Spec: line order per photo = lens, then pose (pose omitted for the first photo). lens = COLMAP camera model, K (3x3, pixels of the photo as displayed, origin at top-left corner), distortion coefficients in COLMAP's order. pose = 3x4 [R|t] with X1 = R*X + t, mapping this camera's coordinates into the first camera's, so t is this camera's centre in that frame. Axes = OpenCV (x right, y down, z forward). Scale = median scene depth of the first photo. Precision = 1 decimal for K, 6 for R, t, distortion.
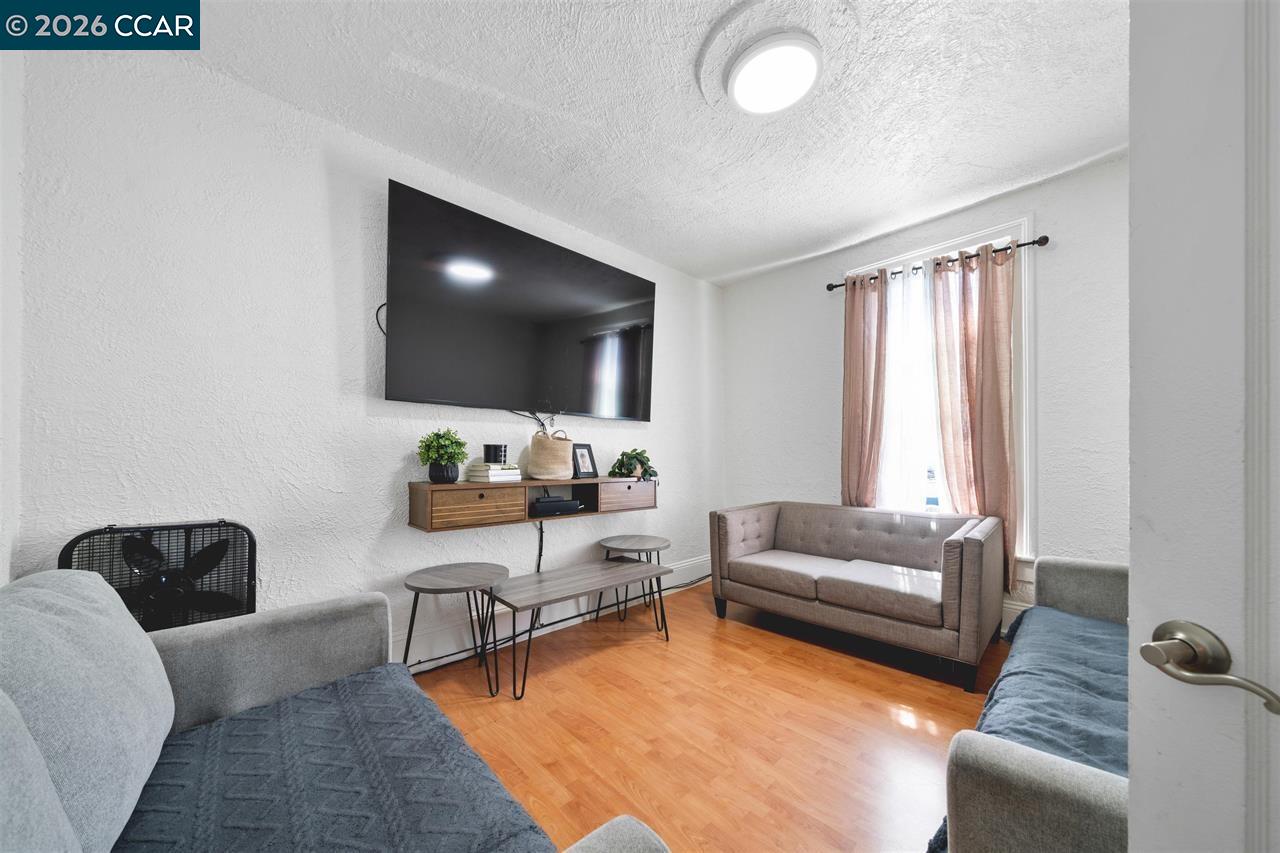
lens RADIAL K [[446.2, 0, 640.9], [0, 446.2, 455.7], [0, 0, 1]] dist [-0.000569, -0.000037]
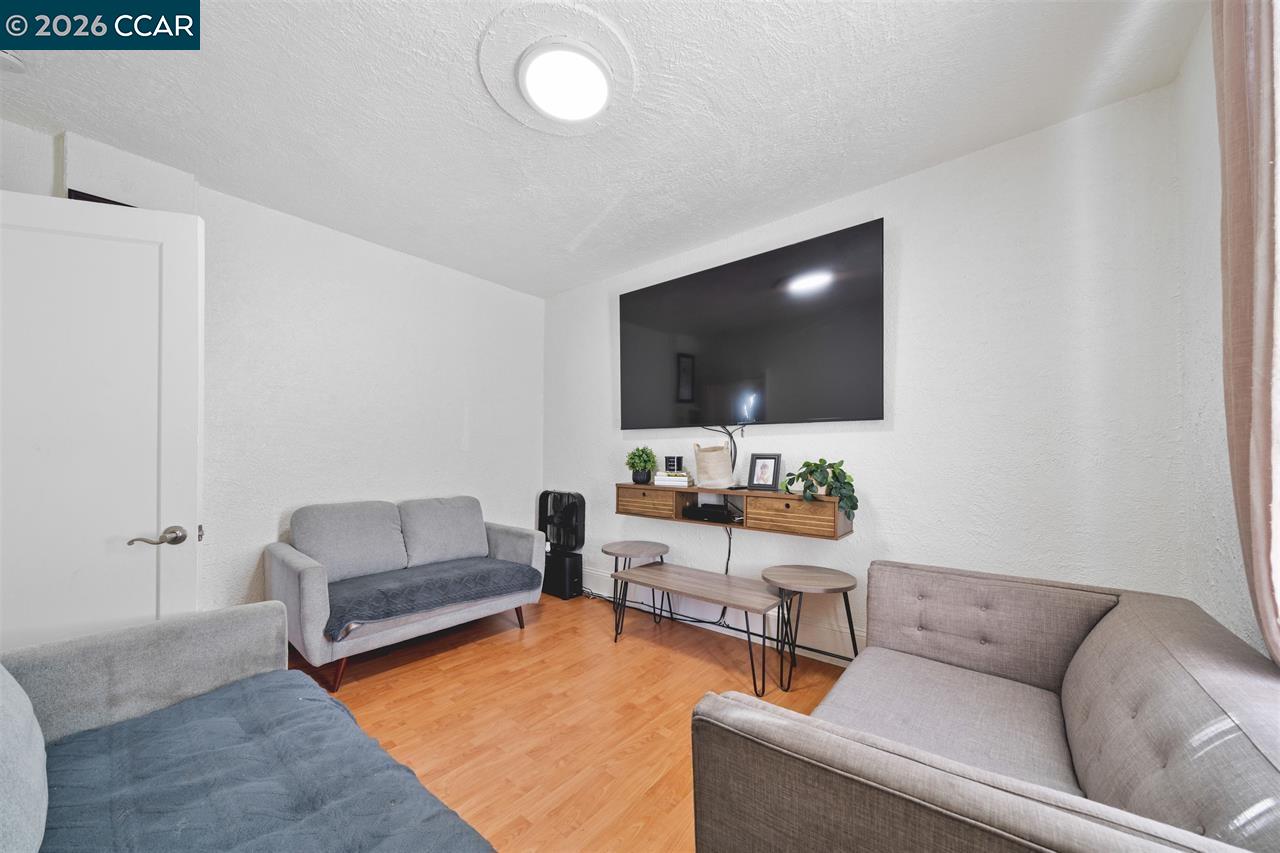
lens RADIAL K [[451.1, 0, 637.5], [0, 451.1, 458.8], [0, 0, 1]] dist [0.000405, -0.000003]
pose [[0.118768, -0.001101, -0.992921, 0.863351], [-0.005887, 0.999981, -0.001813, -0.014665], [0.992905, 0.006060, 0.118760, 0.690608]]
